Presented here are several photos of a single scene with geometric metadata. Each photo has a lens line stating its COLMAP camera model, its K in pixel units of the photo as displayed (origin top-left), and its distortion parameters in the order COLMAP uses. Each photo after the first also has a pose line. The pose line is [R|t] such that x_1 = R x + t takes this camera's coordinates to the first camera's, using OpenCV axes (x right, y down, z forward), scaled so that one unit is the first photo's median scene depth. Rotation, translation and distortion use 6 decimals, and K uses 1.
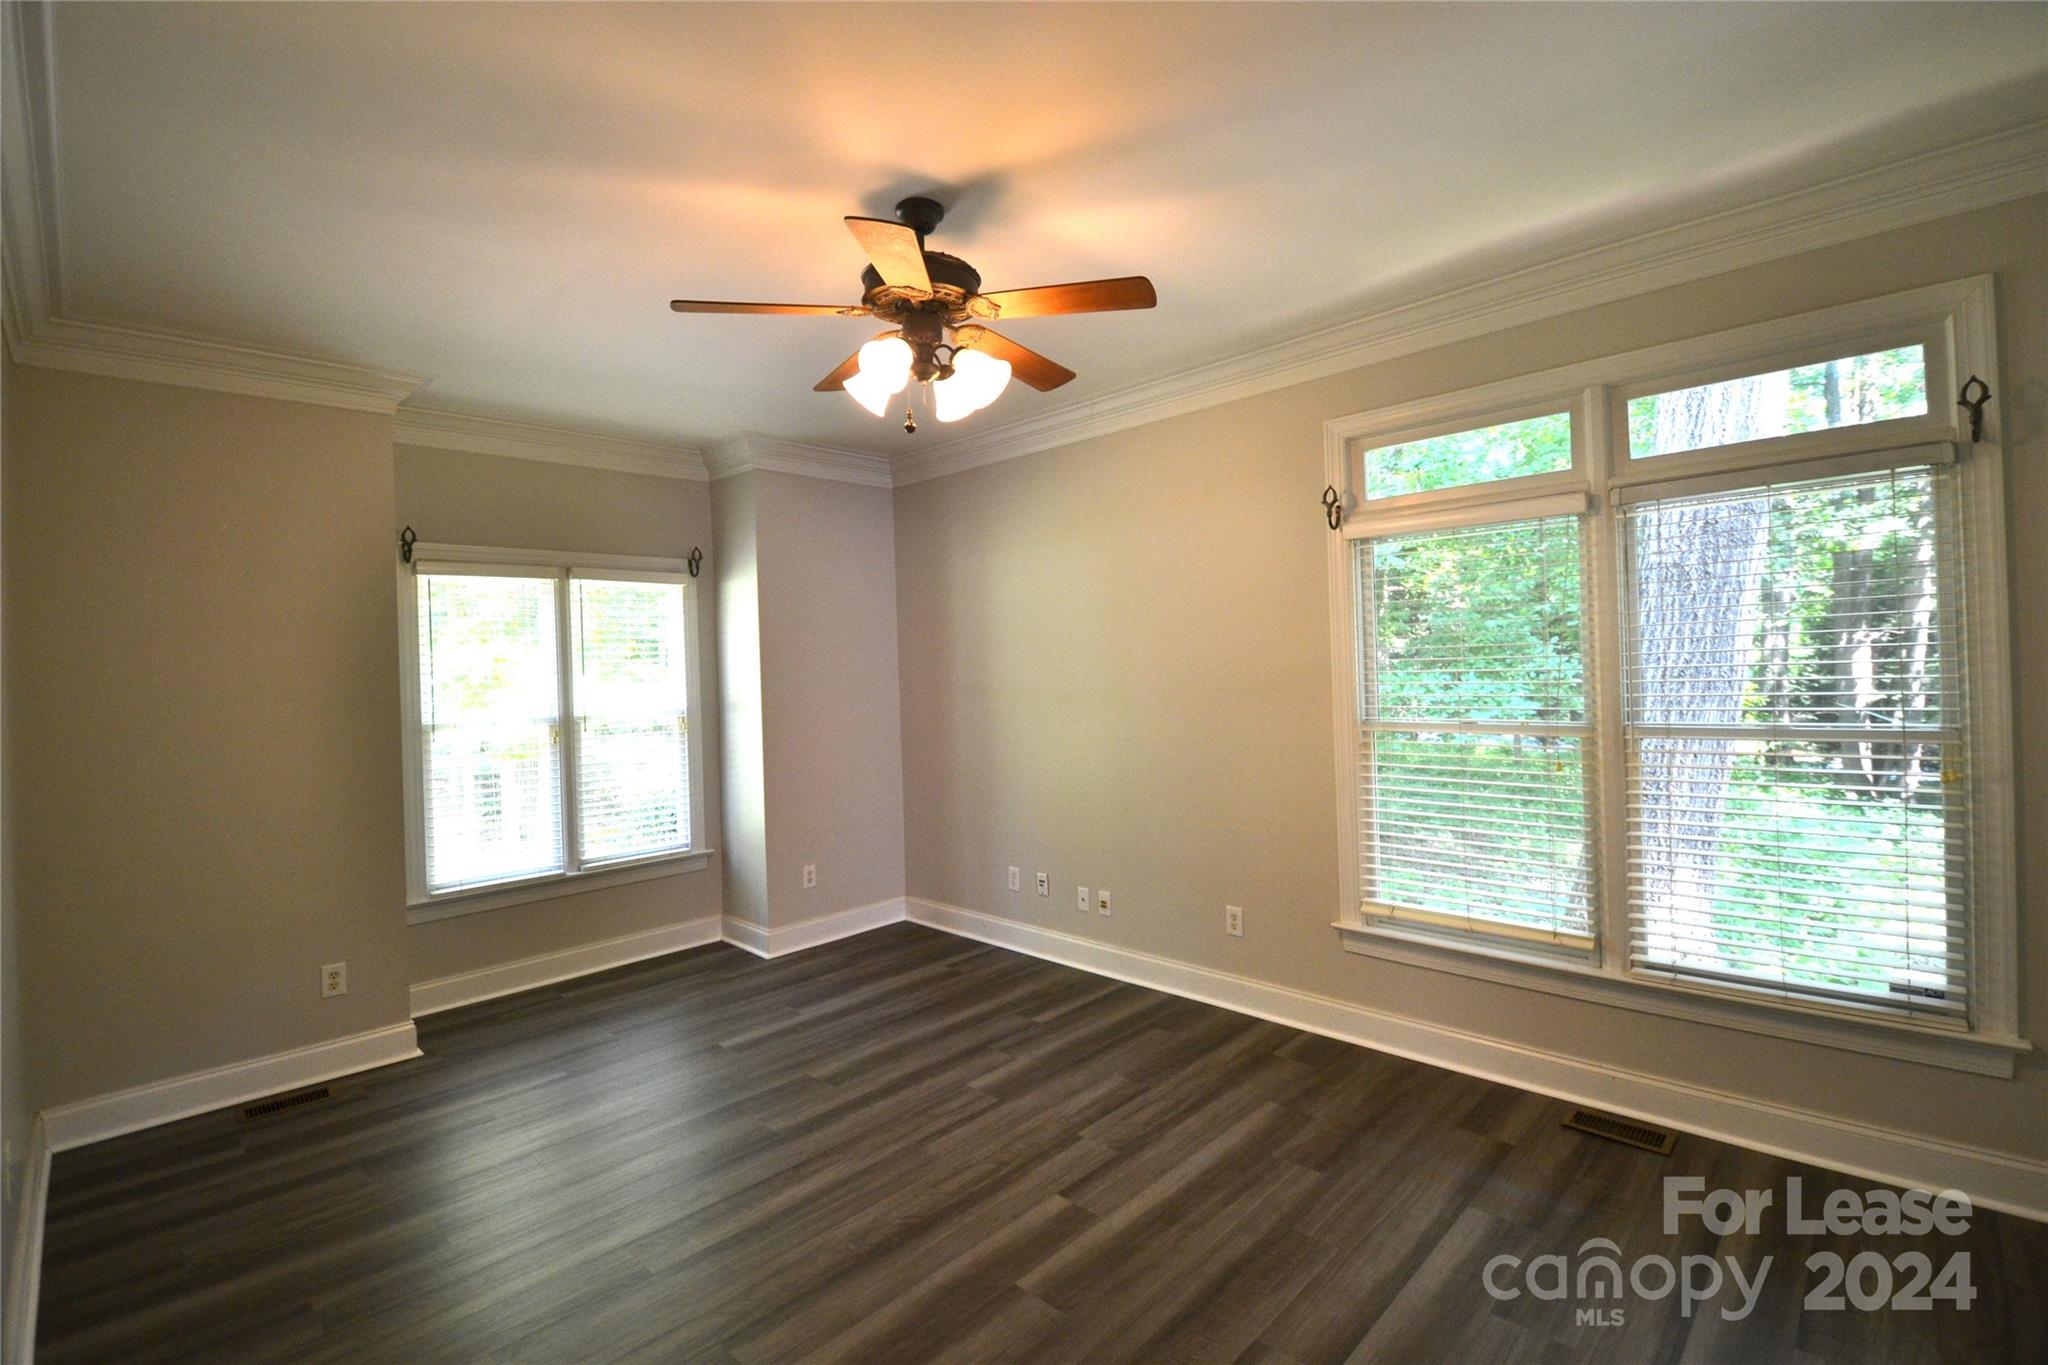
lens RADIAL K [[910.8, 0, 1025.5], [0, 910.8, 669.3], [0, 0, 1]] dist [0.021670, -0.026852]
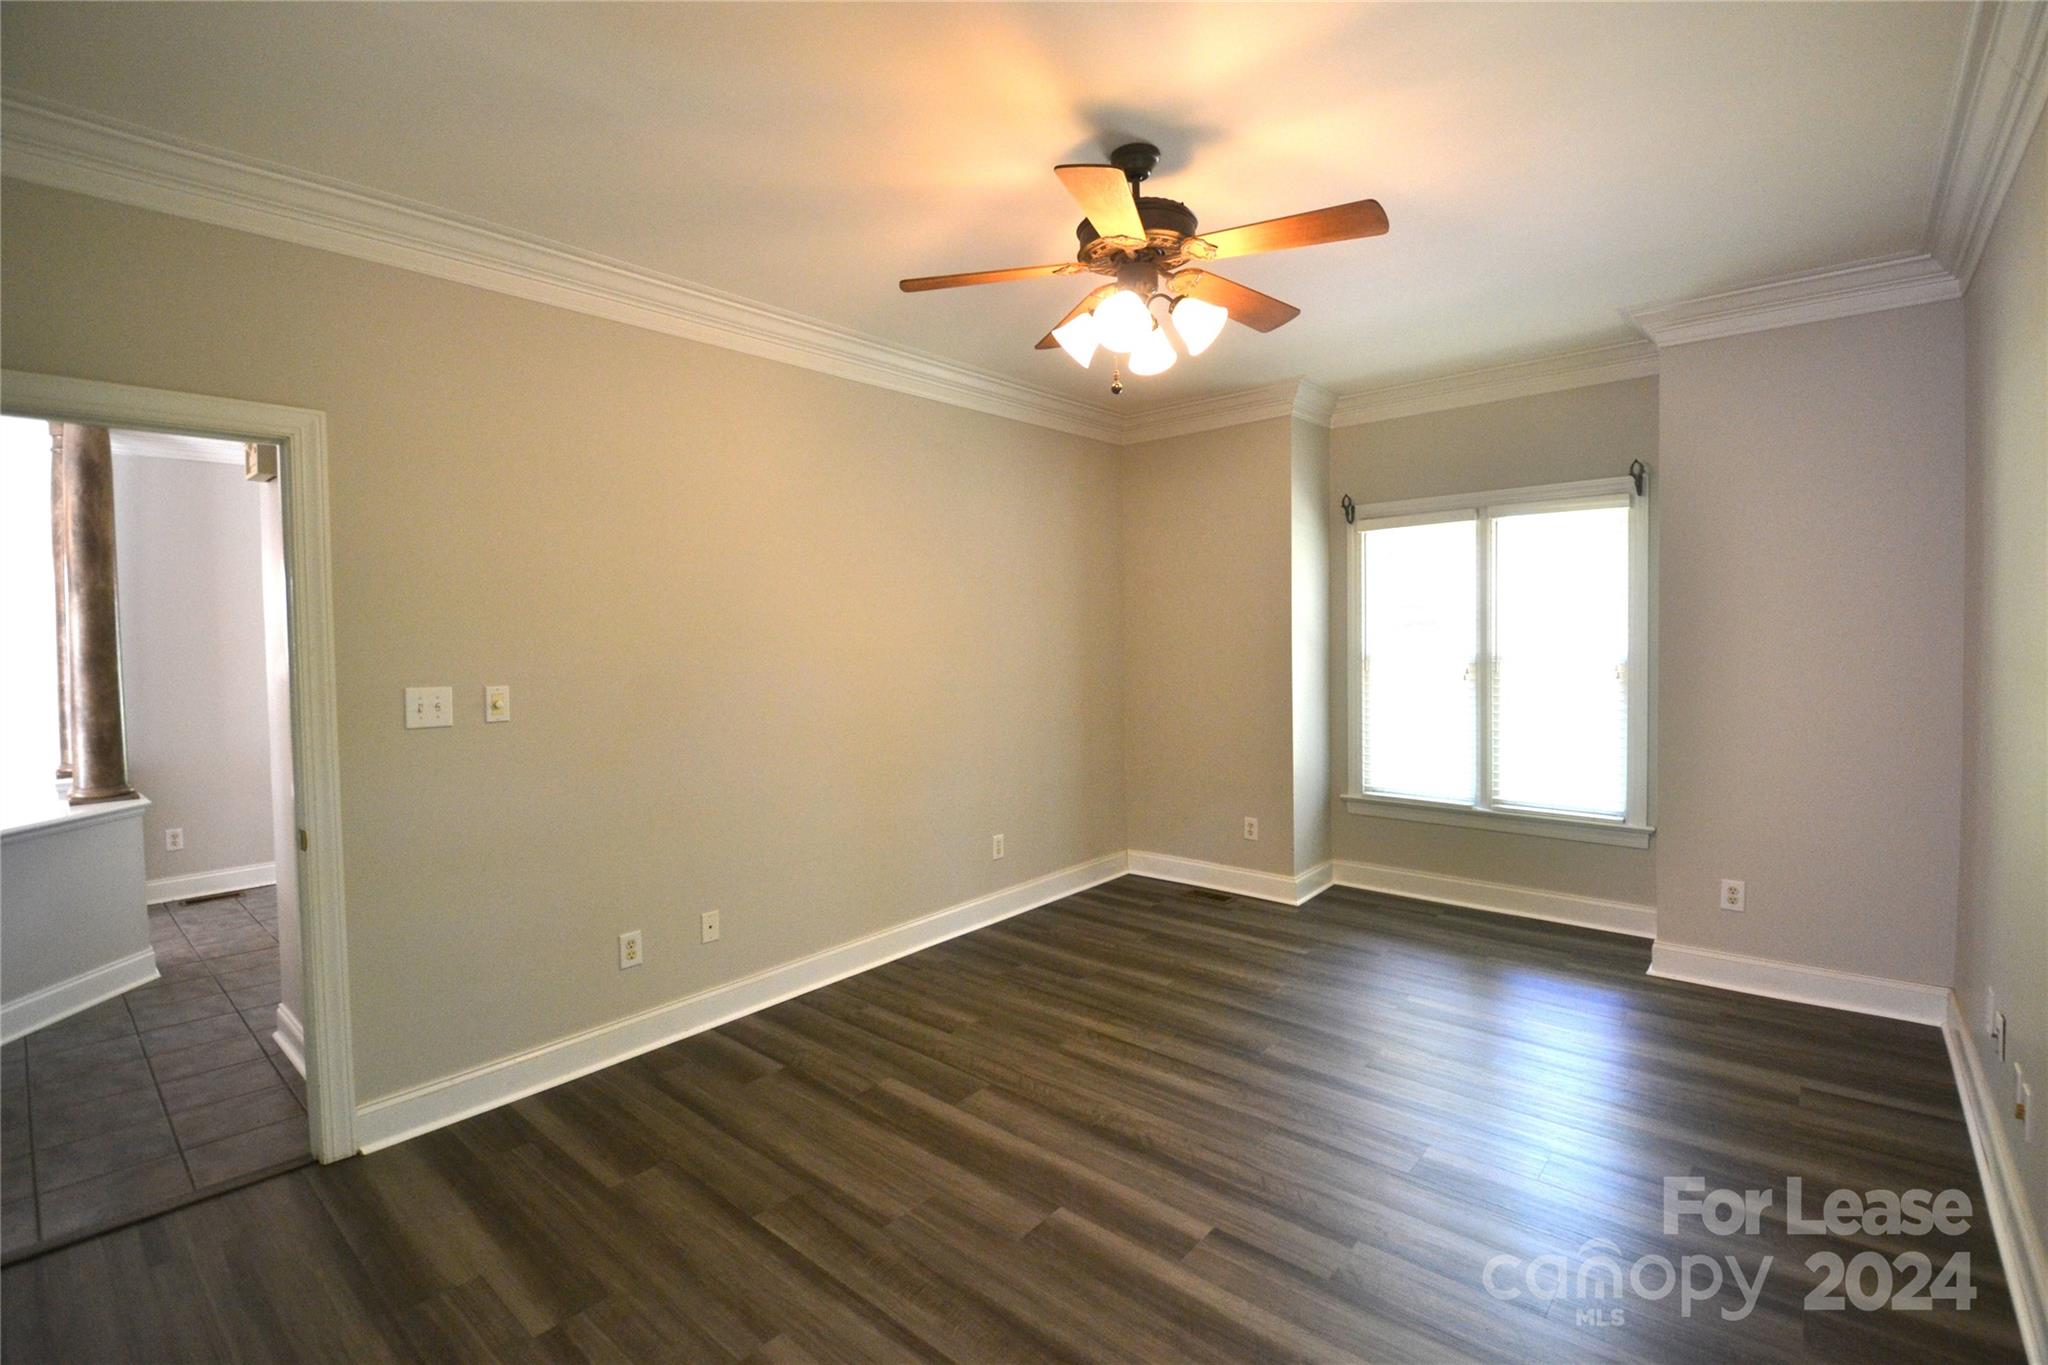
lens RADIAL K [[910.8, 0, 1025.5], [0, 910.8, 669.3], [0, 0, 1]] dist [0.021670, -0.026852]
pose [[0.054290, 0.071000, -0.995998, 0.620532], [0.014729, 0.997303, 0.071896, -0.016570], [0.998417, -0.018573, 0.053098, 0.568679]]
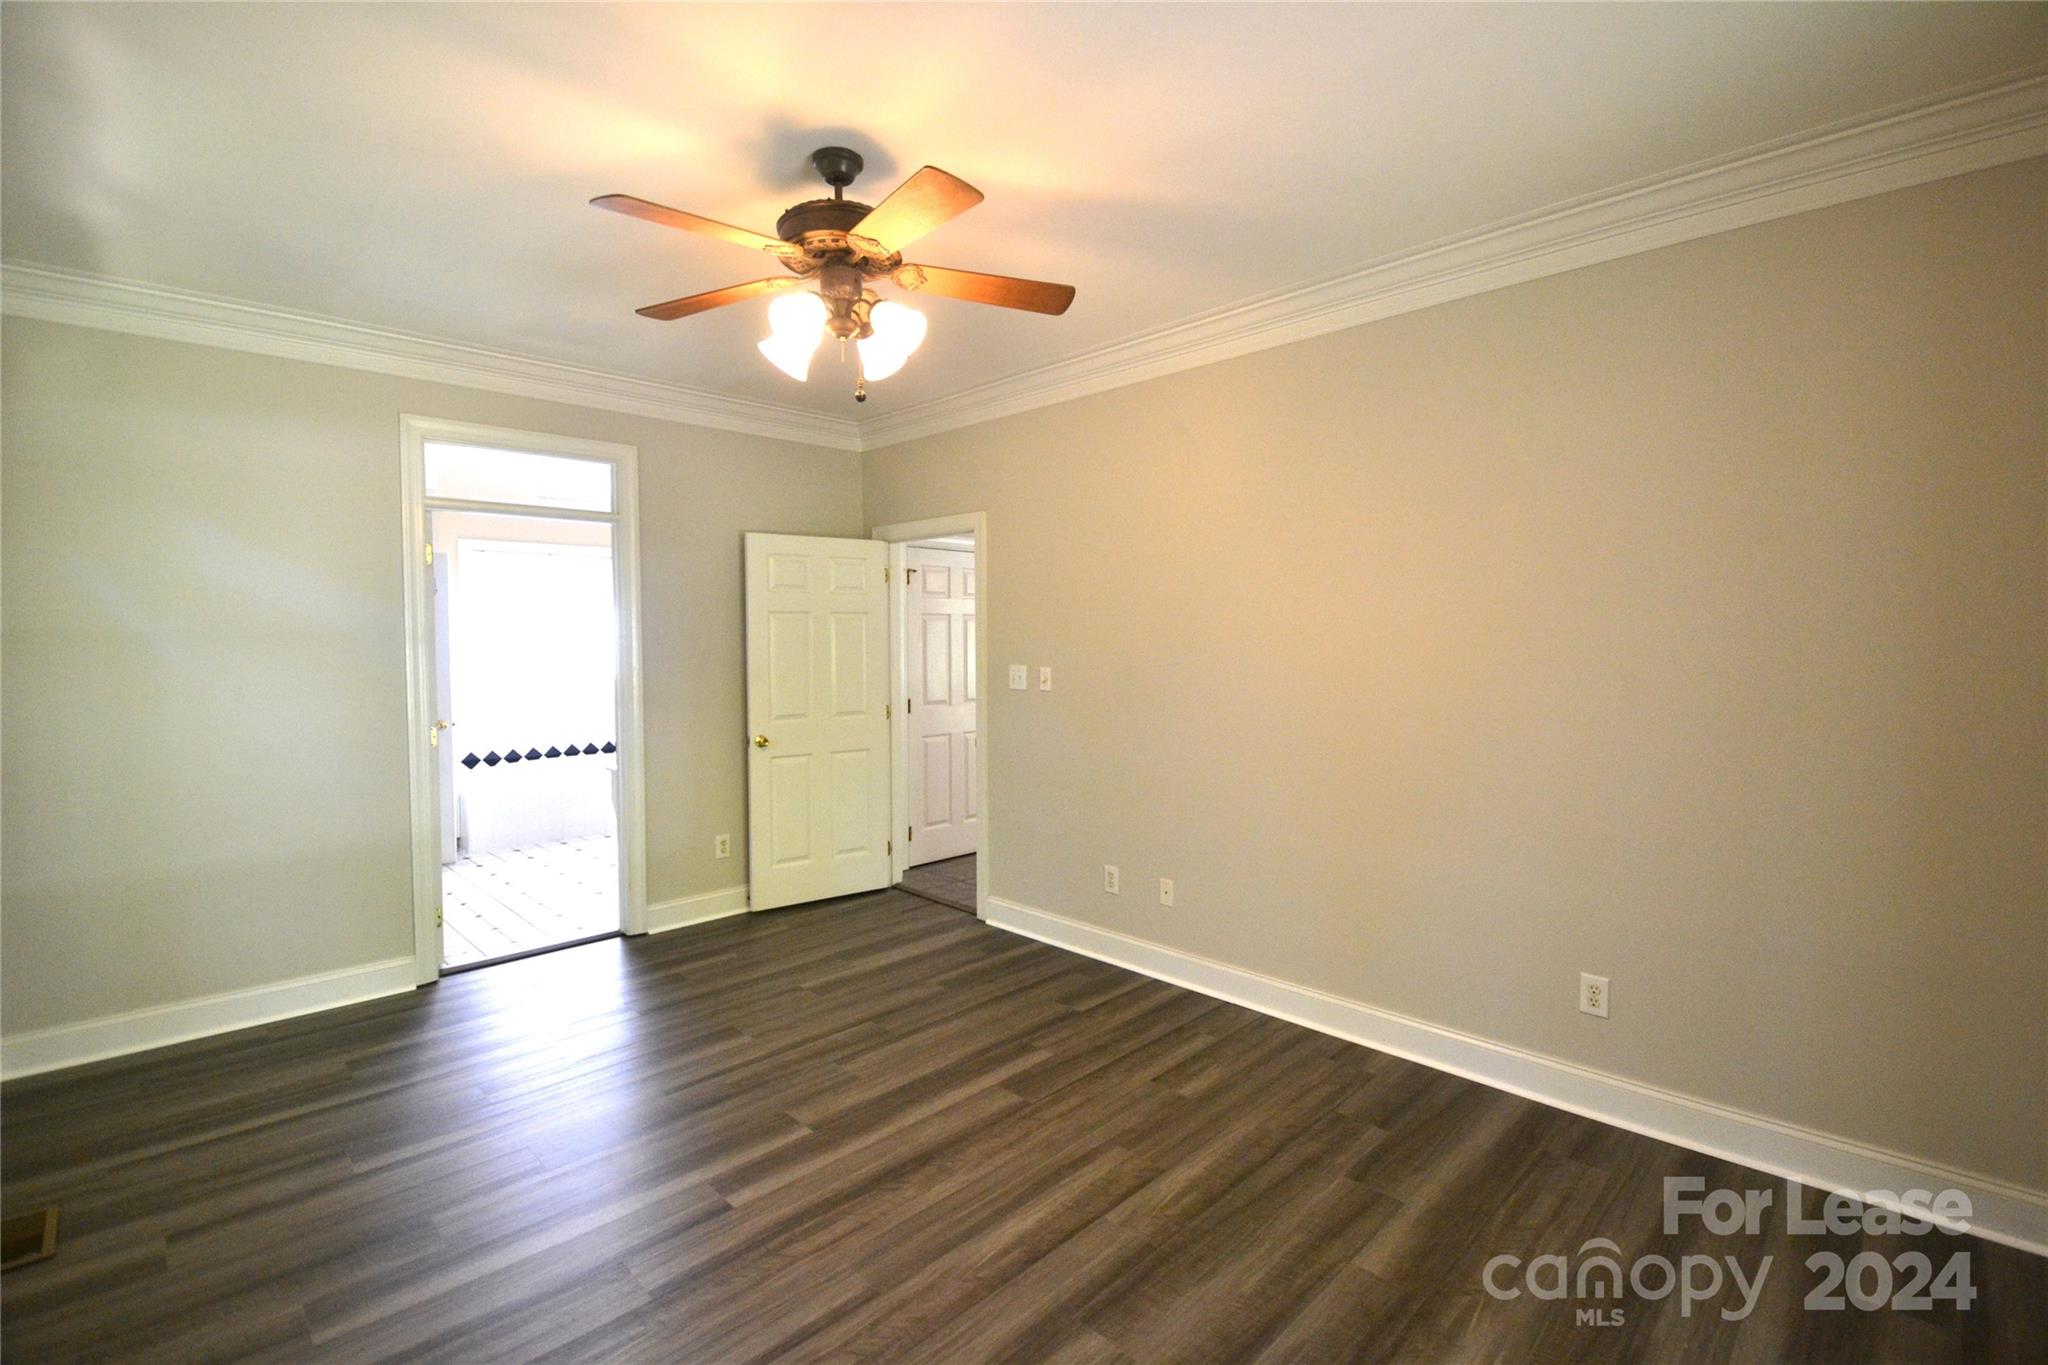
lens RADIAL K [[910.8, 0, 1025.5], [0, 910.8, 669.3], [0, 0, 1]] dist [0.021670, -0.026852]
pose [[-0.998960, 0.041653, 0.018535, -0.216883], [0.042372, 0.998291, 0.040250, 0.002231], [-0.016827, 0.040993, -0.999018, 1.377626]]
